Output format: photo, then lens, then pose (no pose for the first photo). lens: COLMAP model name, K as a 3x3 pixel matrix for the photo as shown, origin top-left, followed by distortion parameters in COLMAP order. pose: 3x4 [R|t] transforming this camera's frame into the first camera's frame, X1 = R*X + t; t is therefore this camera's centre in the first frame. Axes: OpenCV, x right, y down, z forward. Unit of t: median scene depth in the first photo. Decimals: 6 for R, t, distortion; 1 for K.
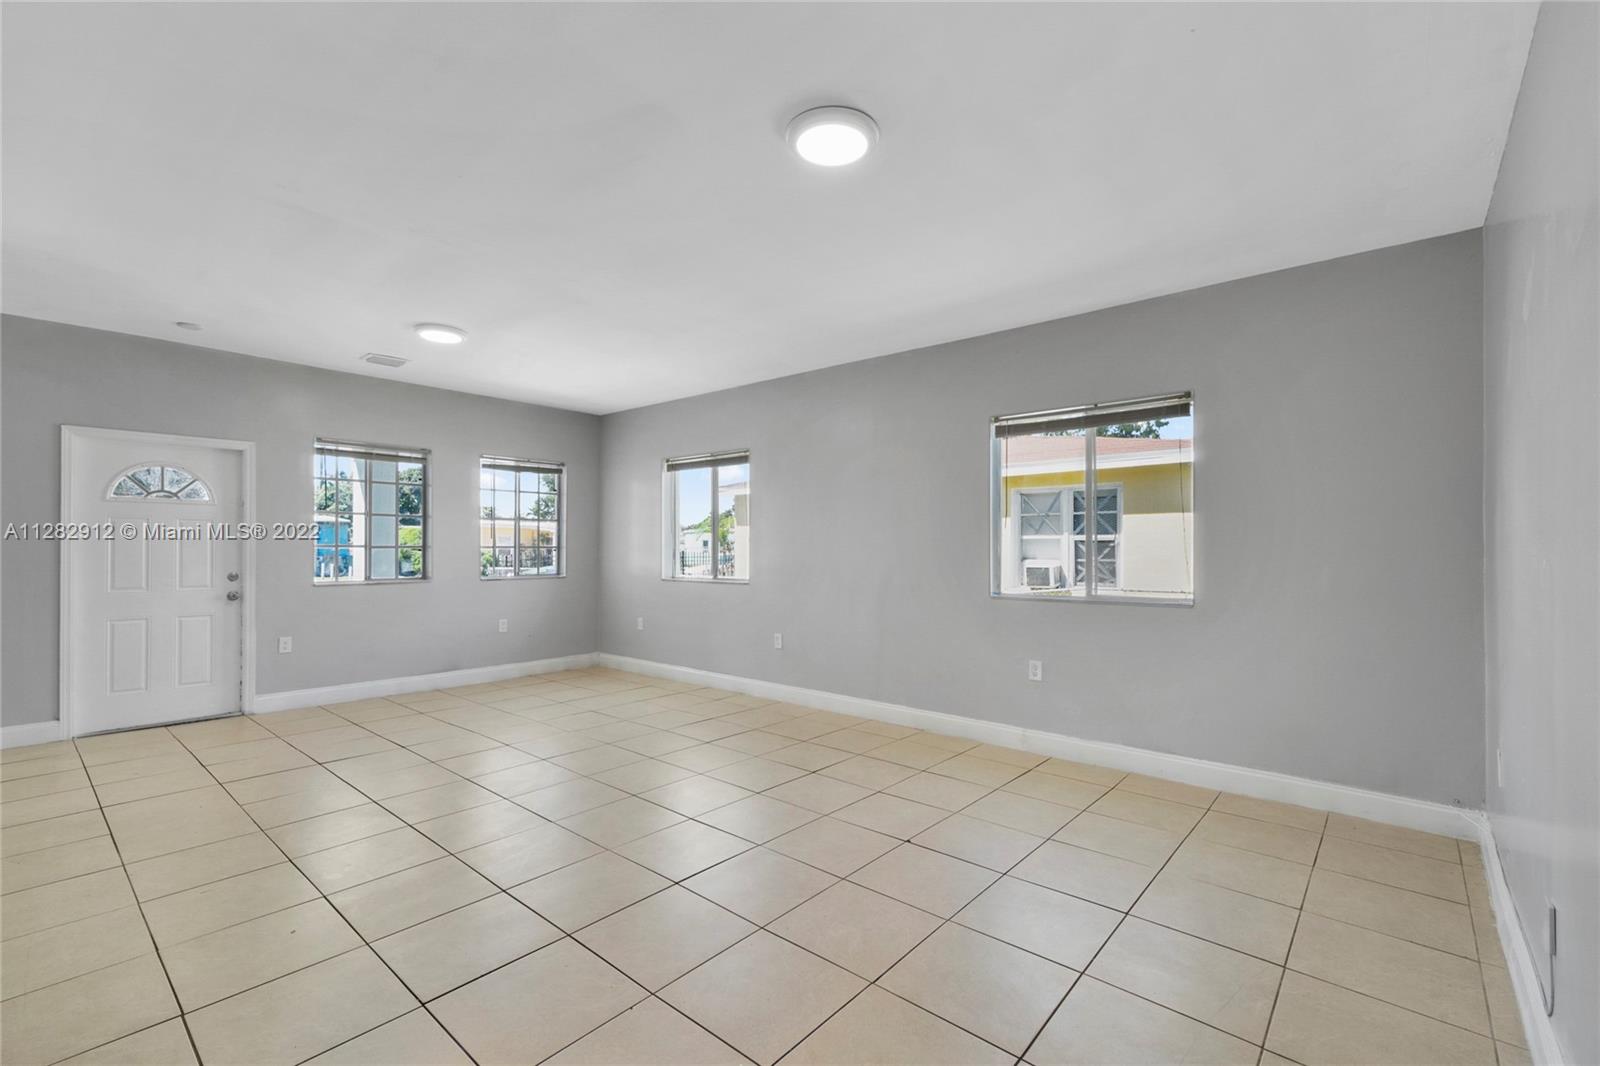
lens RADIAL K [[685.0, 0, 797.6], [0, 685.0, 542.7], [0, 0, 1]] dist [0.007143, -0.002124]
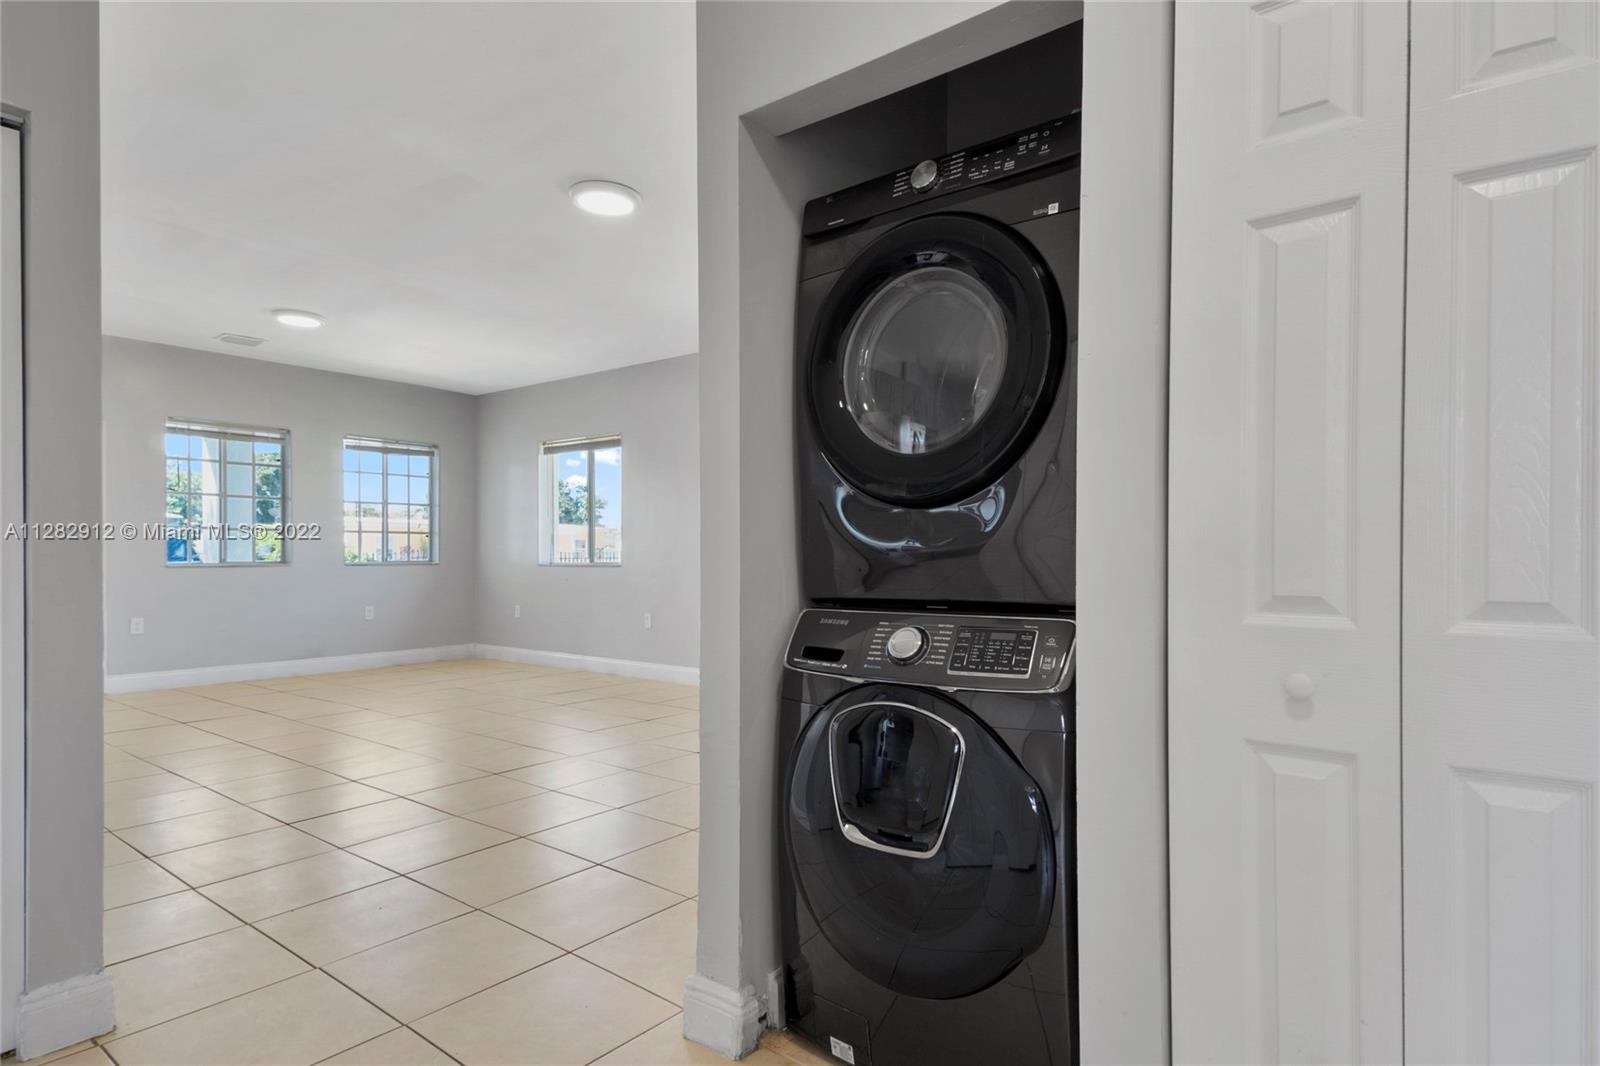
lens RADIAL K [[830.4, 0, 830.4], [0, 830.4, 552.3], [0, 0, 1]] dist [0.003601, -0.001431]
pose [[0.996562, -0.001509, 0.082841, 0.124995], [0.000844, 0.999967, 0.008060, 0.028075], [-0.082850, -0.007963, 0.996530, -0.227983]]
